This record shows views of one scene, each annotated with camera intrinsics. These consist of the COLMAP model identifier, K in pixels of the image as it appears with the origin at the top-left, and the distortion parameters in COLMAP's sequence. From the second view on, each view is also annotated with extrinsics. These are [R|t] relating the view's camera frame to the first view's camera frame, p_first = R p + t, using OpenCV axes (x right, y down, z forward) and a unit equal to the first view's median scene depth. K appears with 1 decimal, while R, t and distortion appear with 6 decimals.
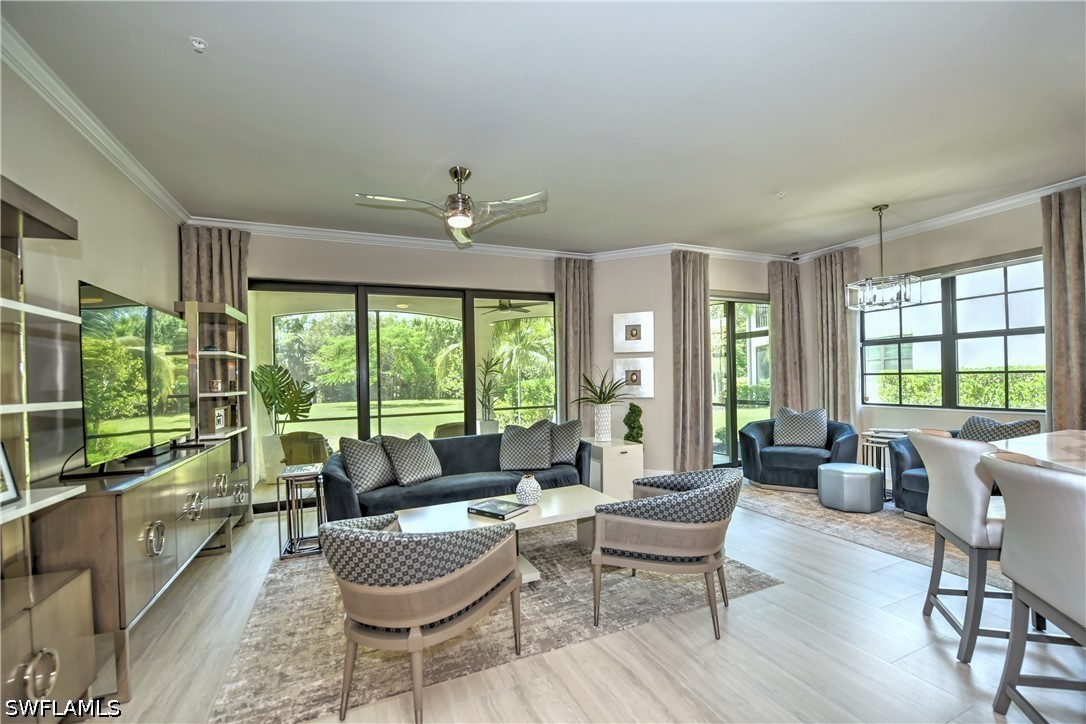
lens RADIAL K [[454.4, 0, 543.0], [0, 454.4, 382.6], [0, 0, 1]] dist [0.000406, 0.000022]
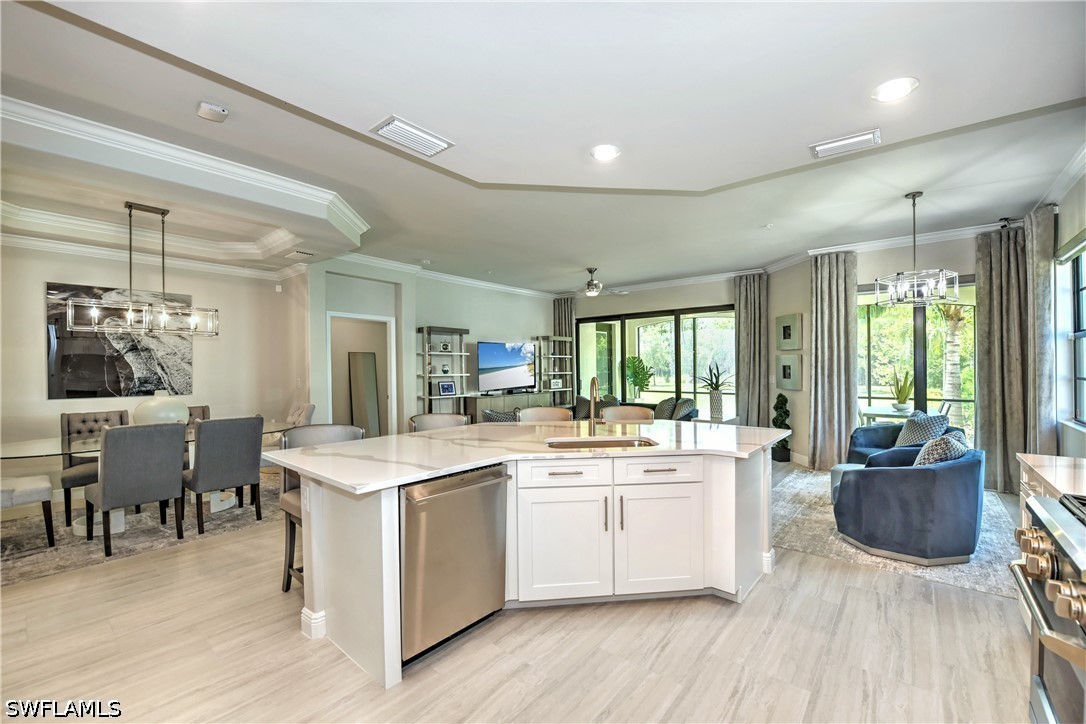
lens RADIAL K [[445.2, 0, 543.0], [0, 445.2, 362.0], [0, 0, 1]] dist [0.000802, 0.000054]
pose [[0.447283, 0.008032, -0.894356, 1.214636], [-0.015004, 0.999886, 0.001476, -0.036948], [0.894267, 0.012759, 0.447353, -0.069342]]
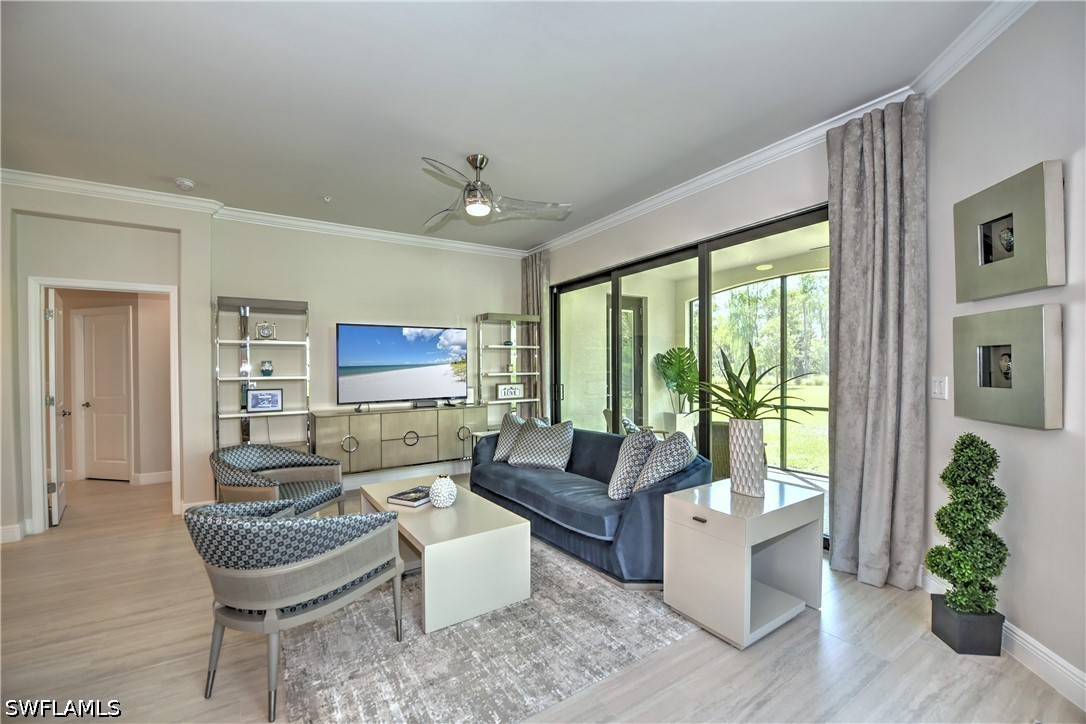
lens RADIAL K [[430.6, 0, 508.7], [0, 430.6, 382.4], [0, 0, 1]] dist [-0.026728, 0.000214]
pose [[0.144983, 0.046129, -0.988358, 0.608004], [-0.001661, 0.998923, 0.046379, -0.016794], [0.989433, -0.005083, 0.144904, 0.752467]]
